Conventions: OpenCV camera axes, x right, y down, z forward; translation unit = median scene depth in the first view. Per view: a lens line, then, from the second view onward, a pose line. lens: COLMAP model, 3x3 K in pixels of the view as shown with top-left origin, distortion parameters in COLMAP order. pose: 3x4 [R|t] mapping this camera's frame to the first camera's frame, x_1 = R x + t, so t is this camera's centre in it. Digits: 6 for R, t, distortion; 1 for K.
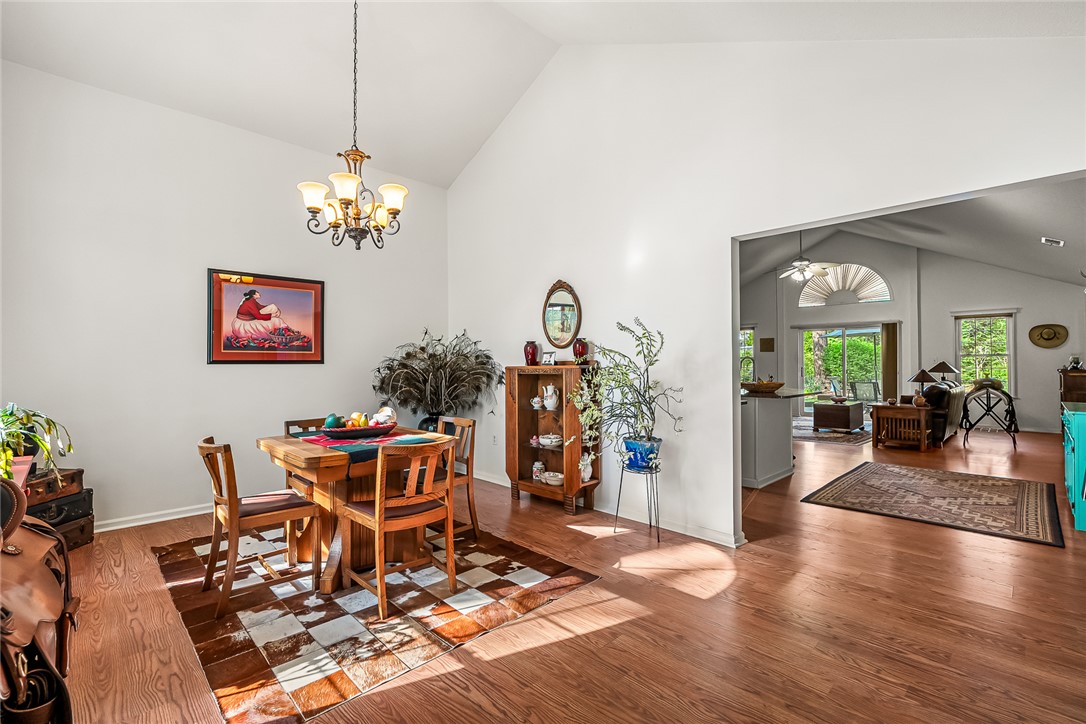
lens RADIAL K [[490.5, 0, 541.9], [0, 490.5, 362.4], [0, 0, 1]] dist [-0.001247, 0.000650]
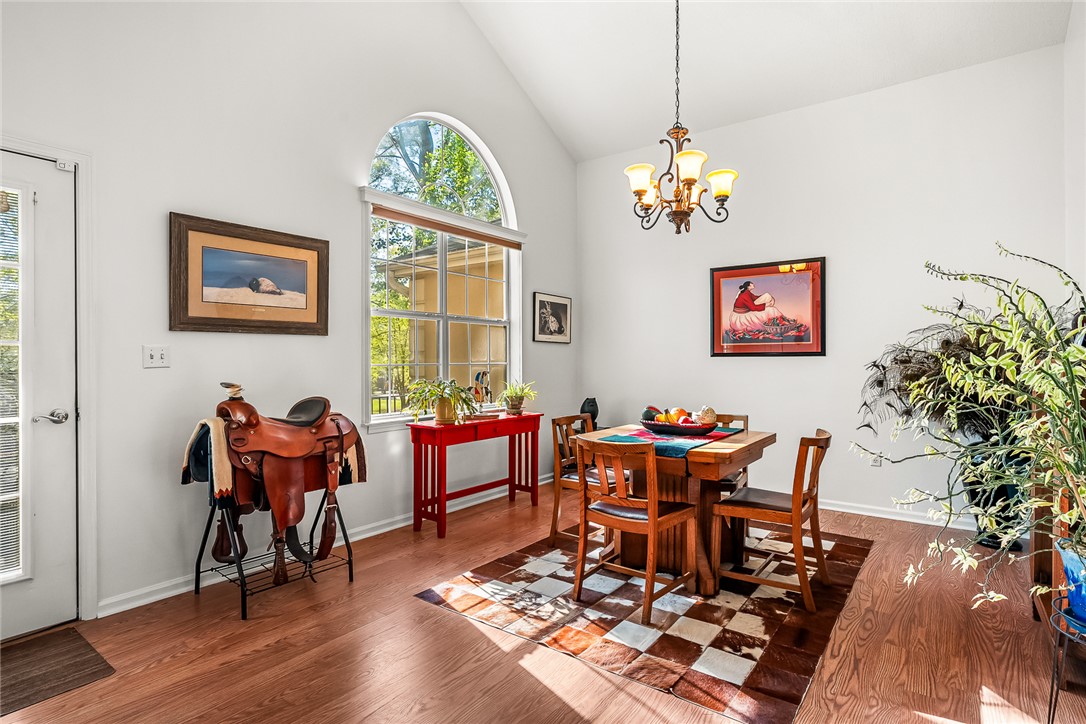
lens RADIAL K [[556.2, 0, 543.0], [0, 556.2, 362.0], [0, 0, 1]] dist [-0.000433, 0.000213]
pose [[0.153149, 0.006335, -0.988183, 0.670617], [0.005398, 0.999959, 0.007247, 0.006301], [0.988188, -0.006444, 0.153109, 0.609579]]
